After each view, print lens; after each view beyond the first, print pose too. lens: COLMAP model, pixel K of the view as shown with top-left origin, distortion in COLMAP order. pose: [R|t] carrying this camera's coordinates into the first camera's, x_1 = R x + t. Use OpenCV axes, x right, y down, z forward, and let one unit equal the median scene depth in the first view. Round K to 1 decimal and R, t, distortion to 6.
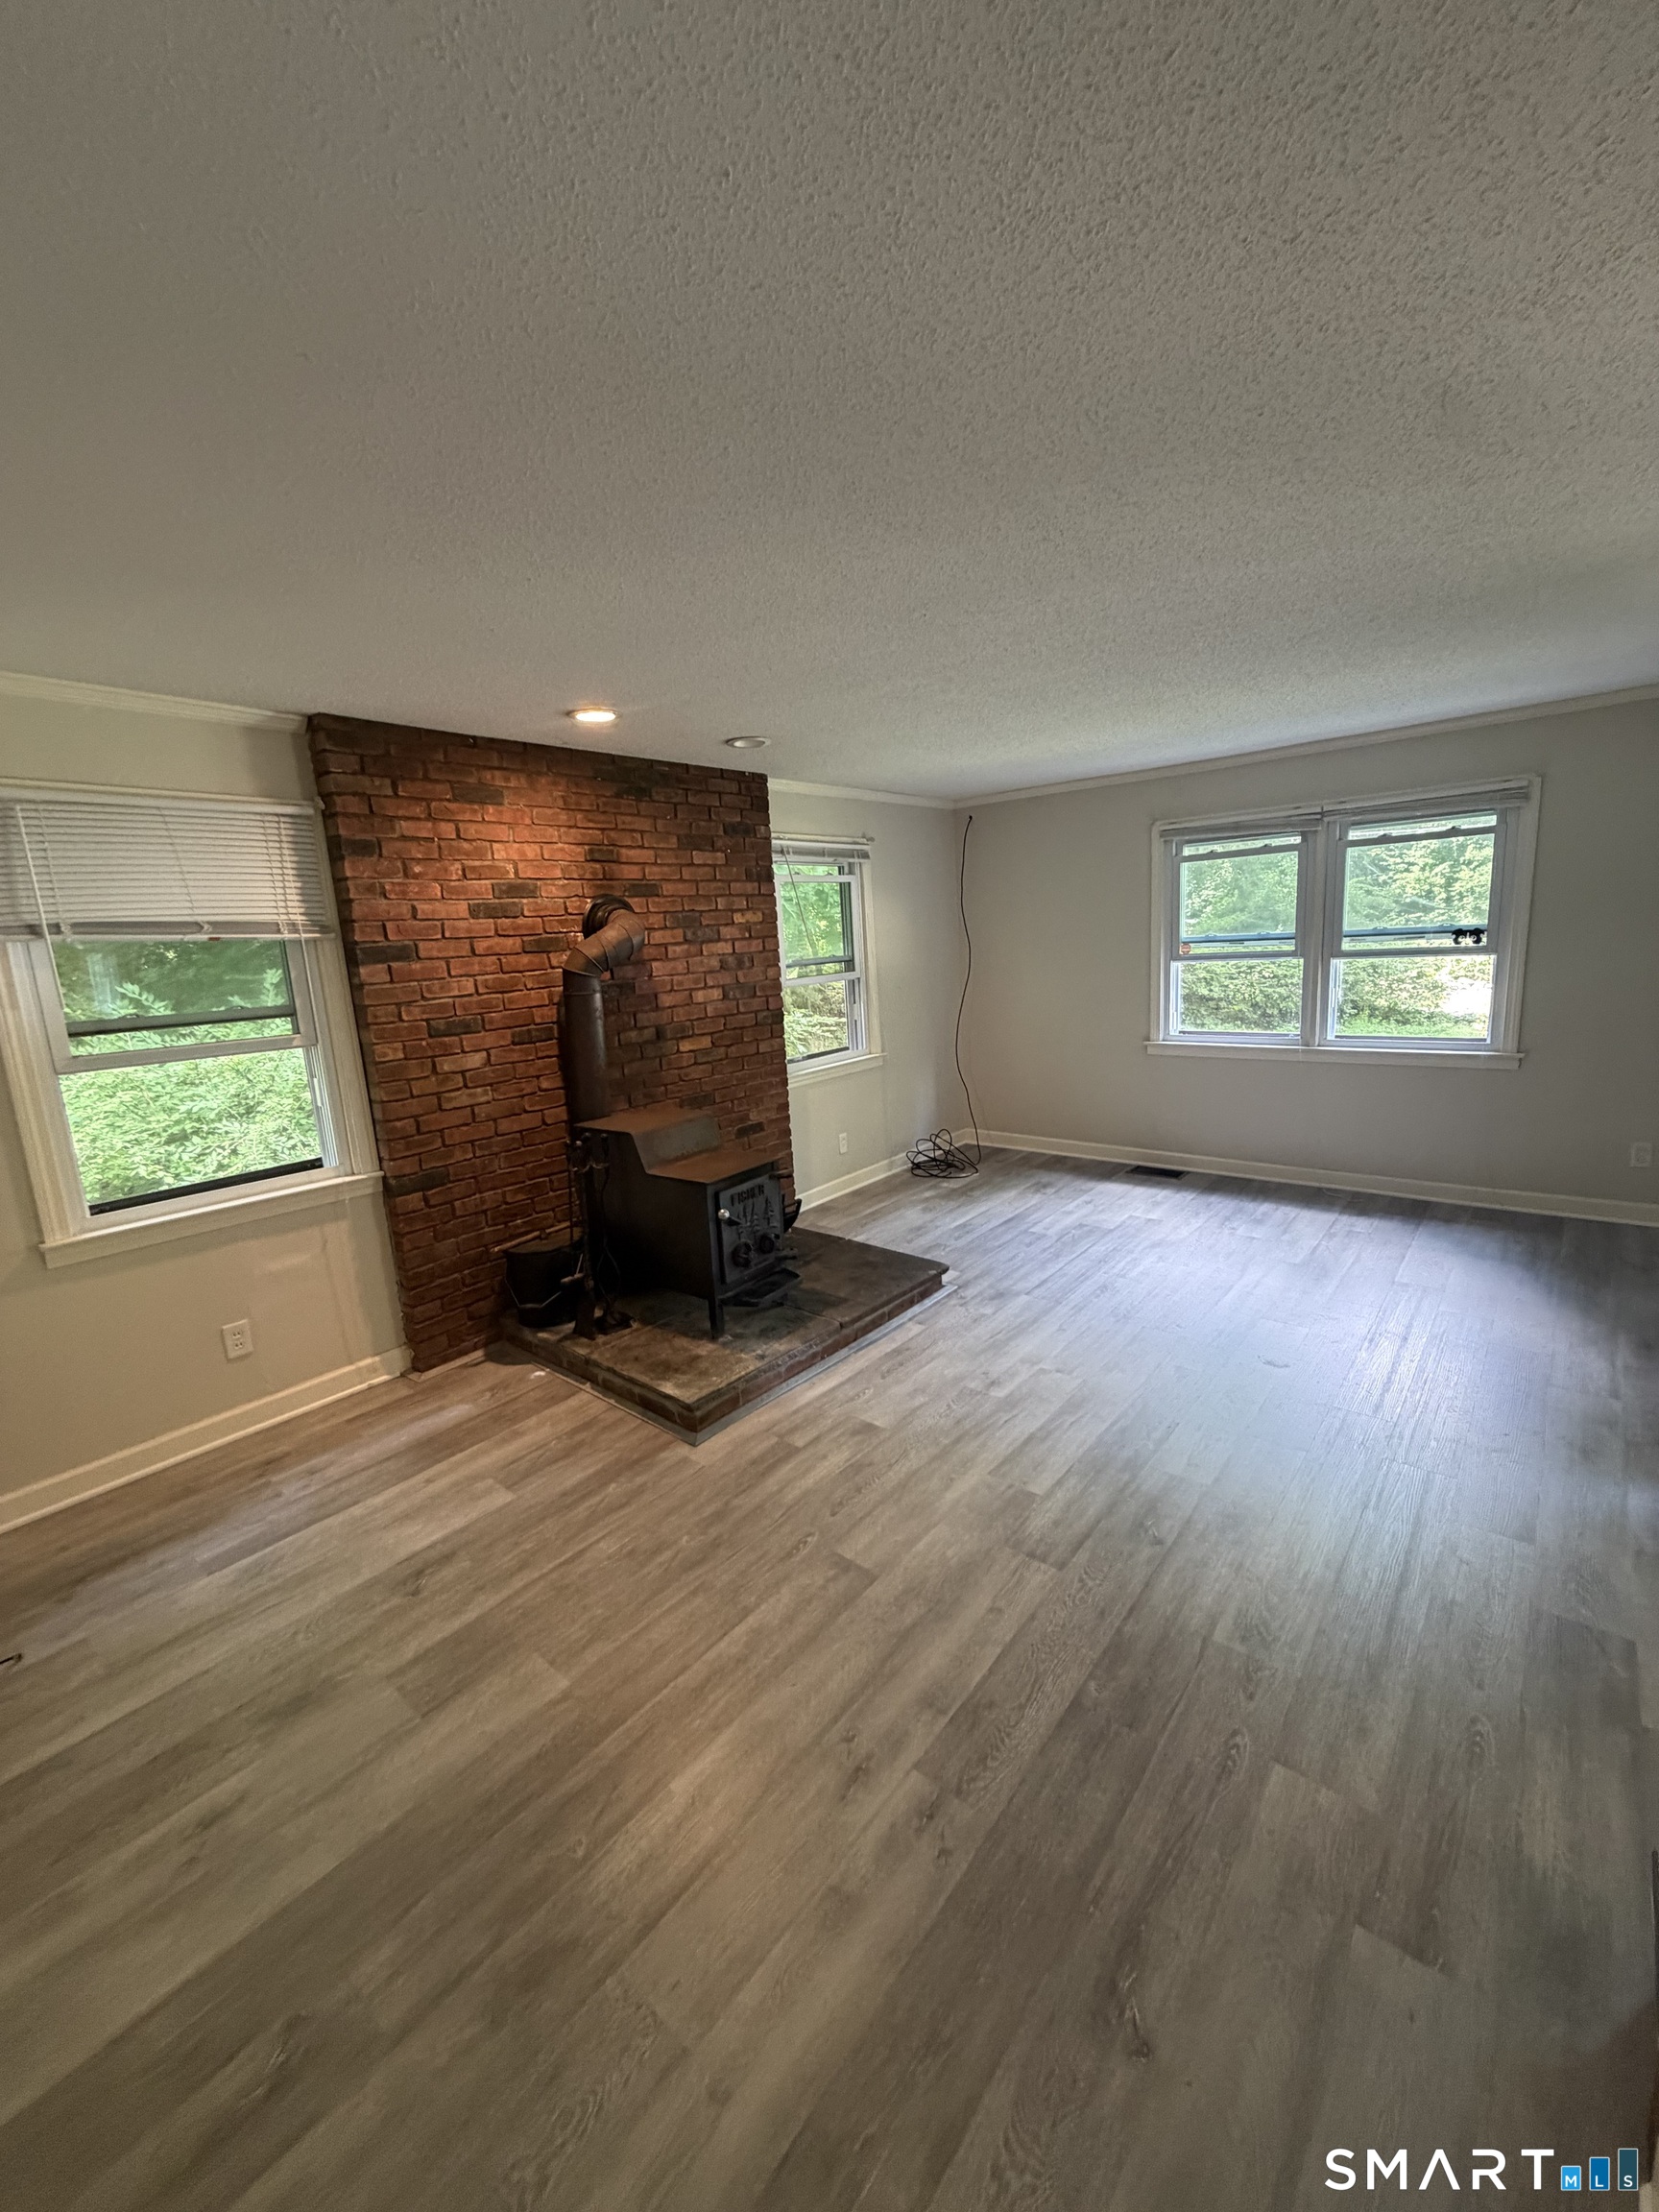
lens RADIAL K [[886.3, 0, 832.8], [0, 886.3, 1109.5], [0, 0, 1]] dist [0.001288, 0.000187]
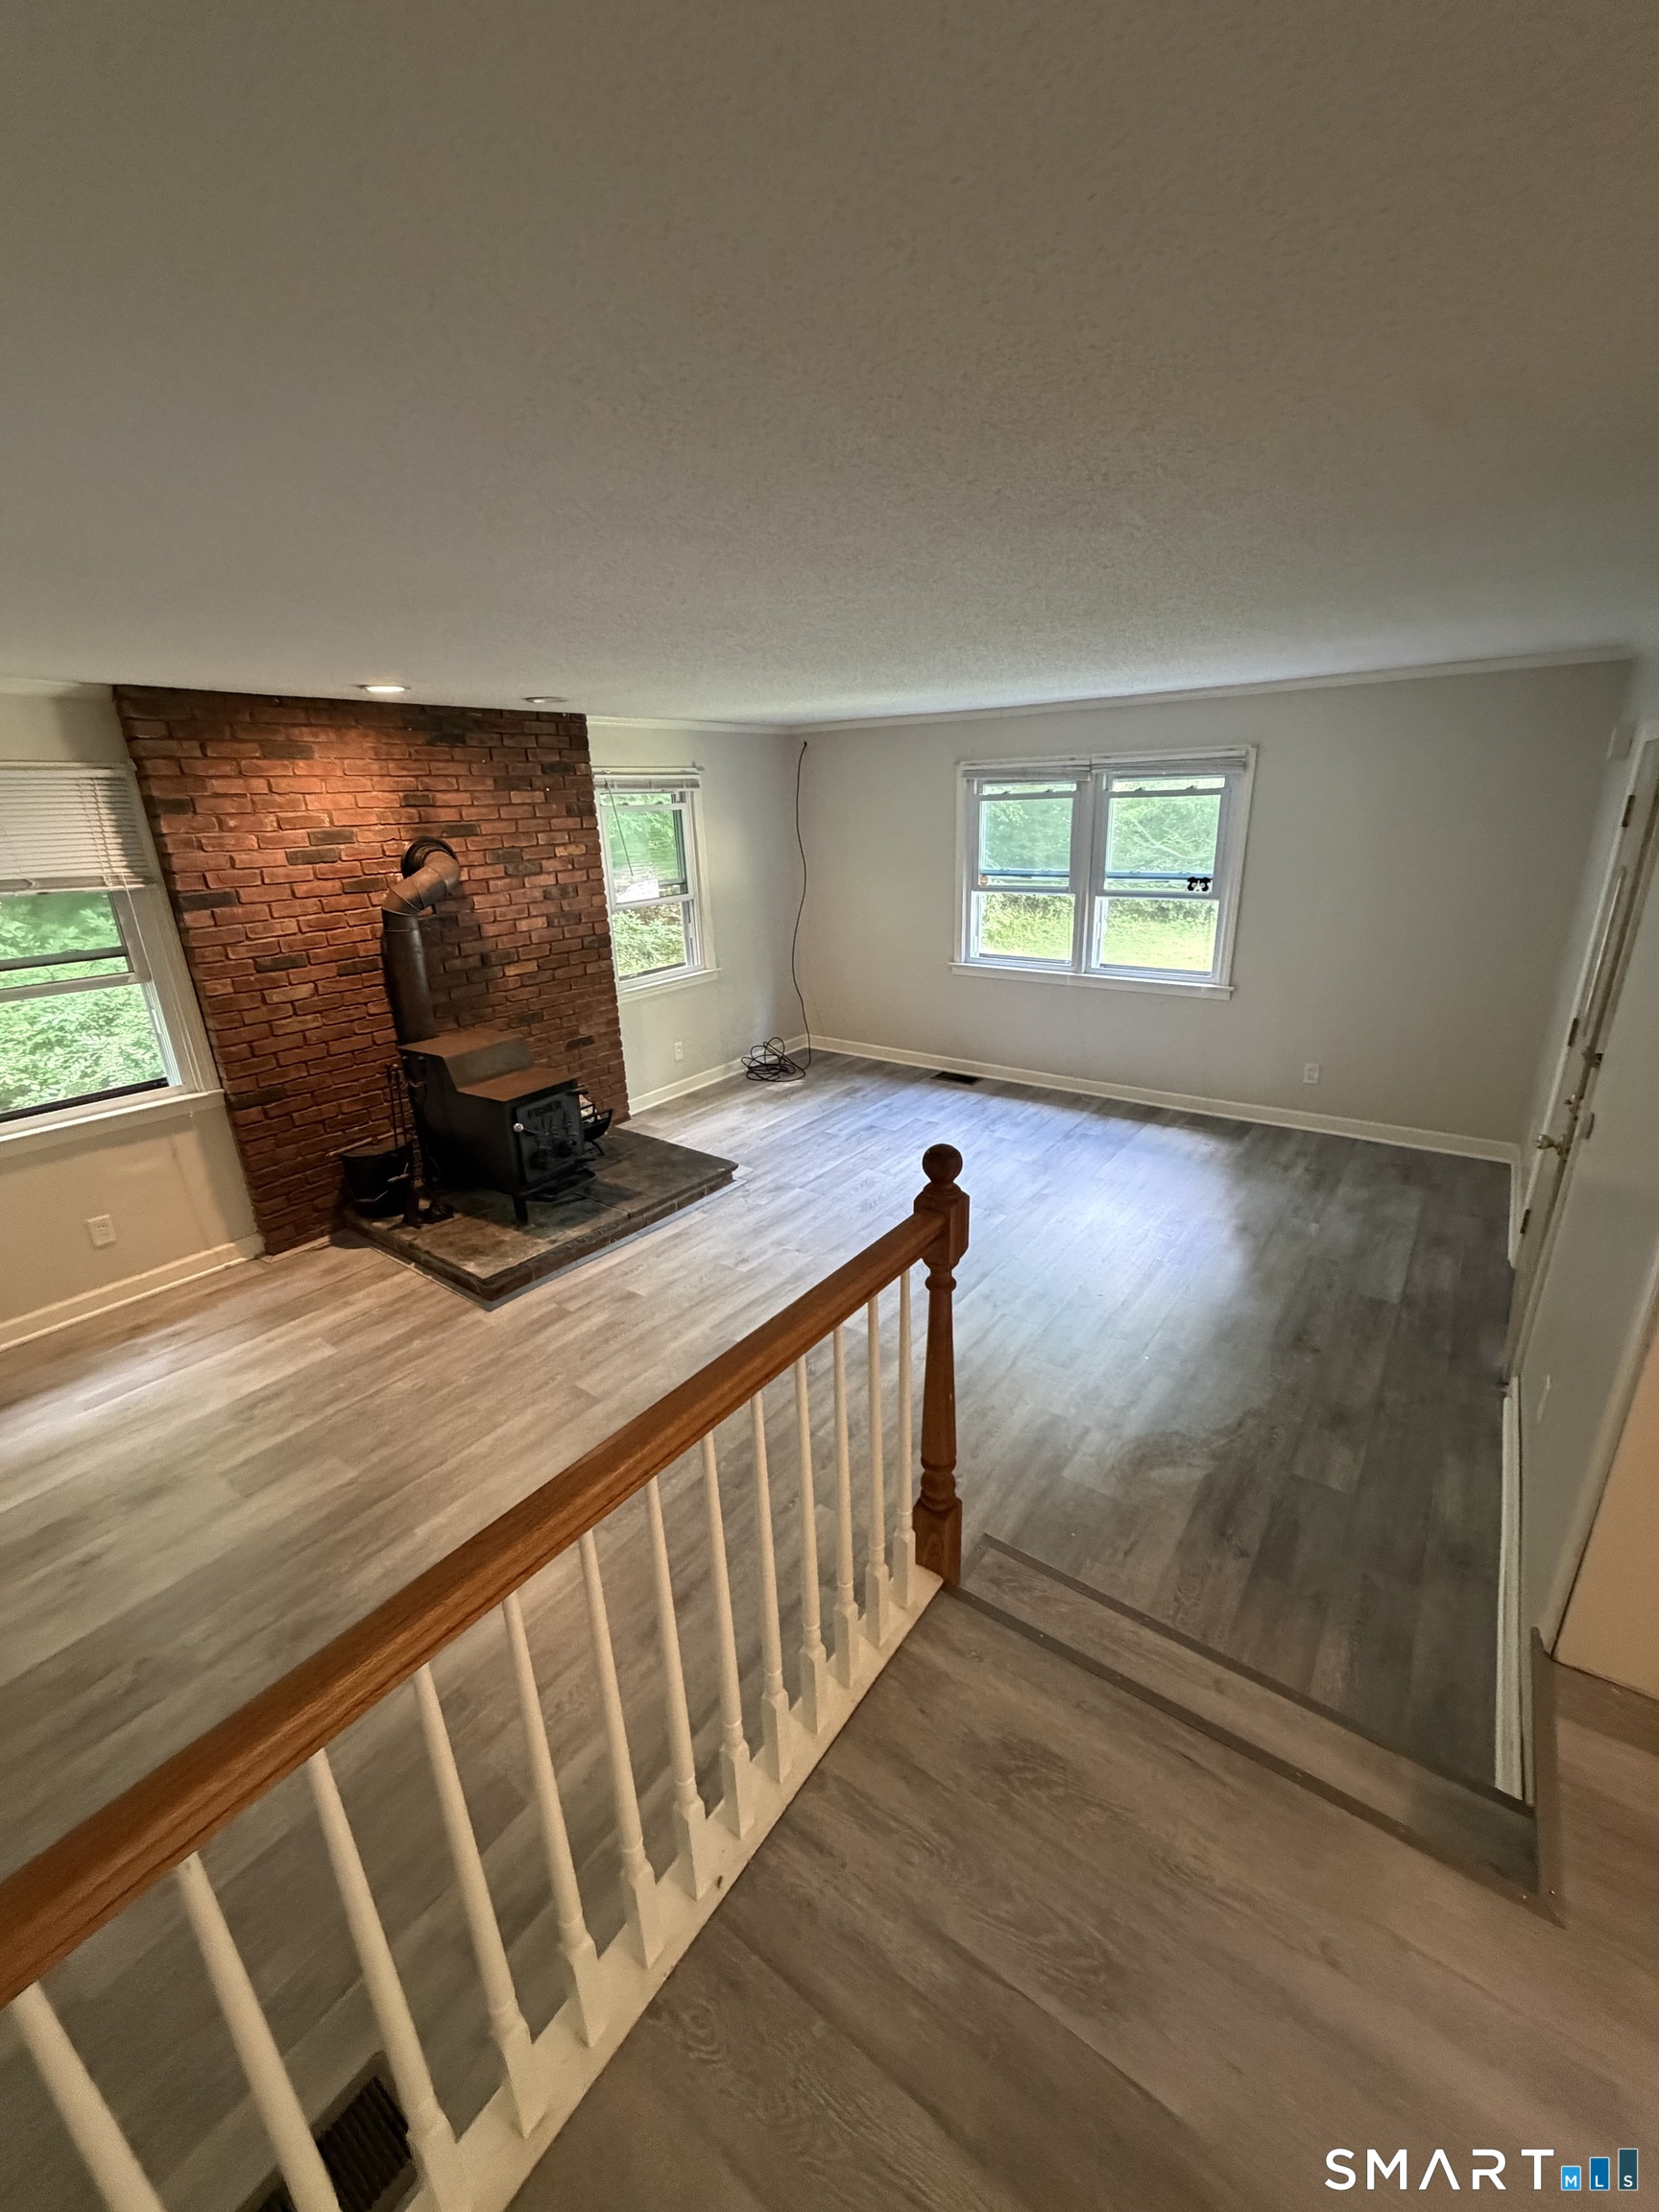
lens RADIAL K [[886.3, 0, 832.8], [0, 886.3, 1109.5], [0, 0, 1]] dist [0.001288, 0.000187]
pose [[0.997493, 0.003760, 0.070669, 0.193313], [-0.013515, 0.990330, 0.138069, -0.069453], [-0.069466, -0.138678, 0.987898, -0.195210]]
